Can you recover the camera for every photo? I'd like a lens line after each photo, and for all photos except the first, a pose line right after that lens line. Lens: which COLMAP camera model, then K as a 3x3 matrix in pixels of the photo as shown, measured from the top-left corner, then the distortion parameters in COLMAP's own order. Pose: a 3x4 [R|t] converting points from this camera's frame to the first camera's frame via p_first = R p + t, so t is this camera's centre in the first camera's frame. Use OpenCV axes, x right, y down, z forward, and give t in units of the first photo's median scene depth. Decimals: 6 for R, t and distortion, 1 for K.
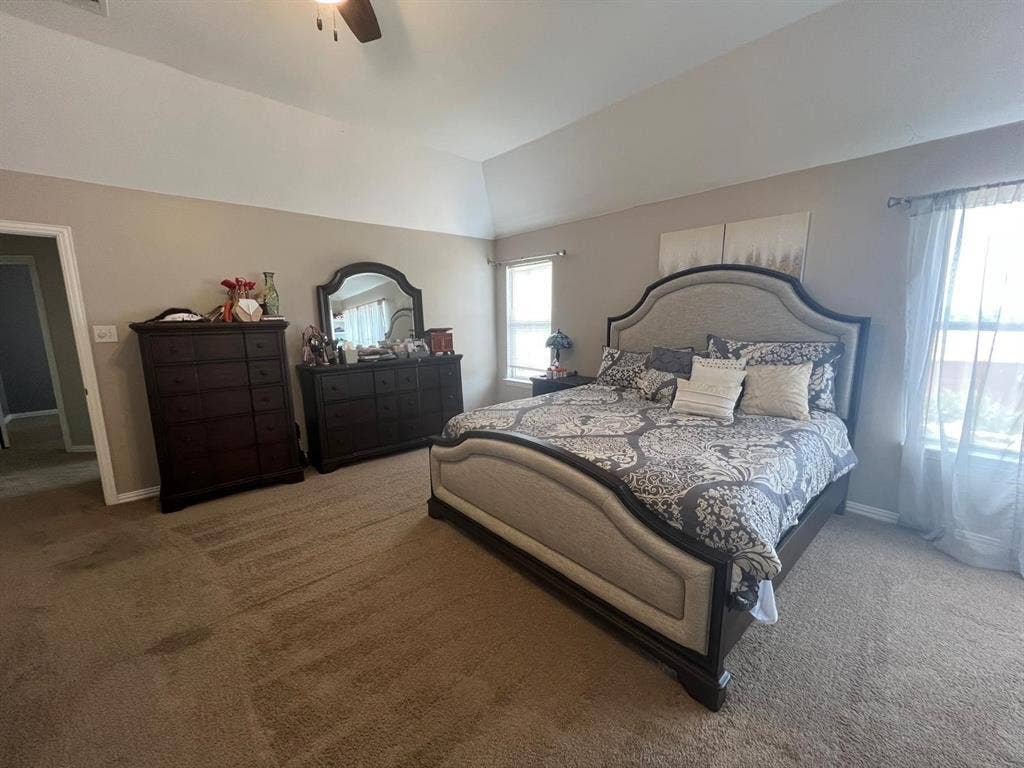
lens RADIAL K [[408.3, 0, 511.5], [0, 408.3, 385.0], [0, 0, 1]] dist [0.000371, -0.000061]
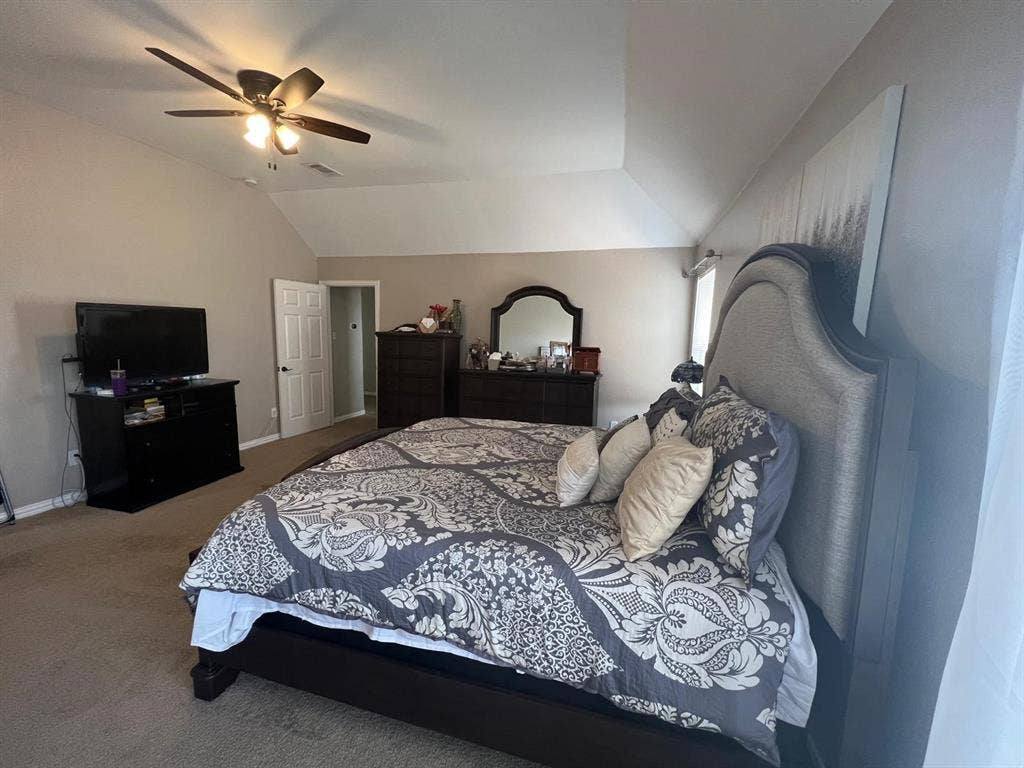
lens RADIAL K [[408.3, 0, 511.5], [0, 408.3, 385.0], [0, 0, 1]] dist [0.000371, -0.000061]
pose [[0.537490, 0.130335, -0.833137, 0.976489], [-0.172473, 0.984089, 0.042680, -0.105479], [0.825444, 0.120754, 0.551417, 0.562101]]
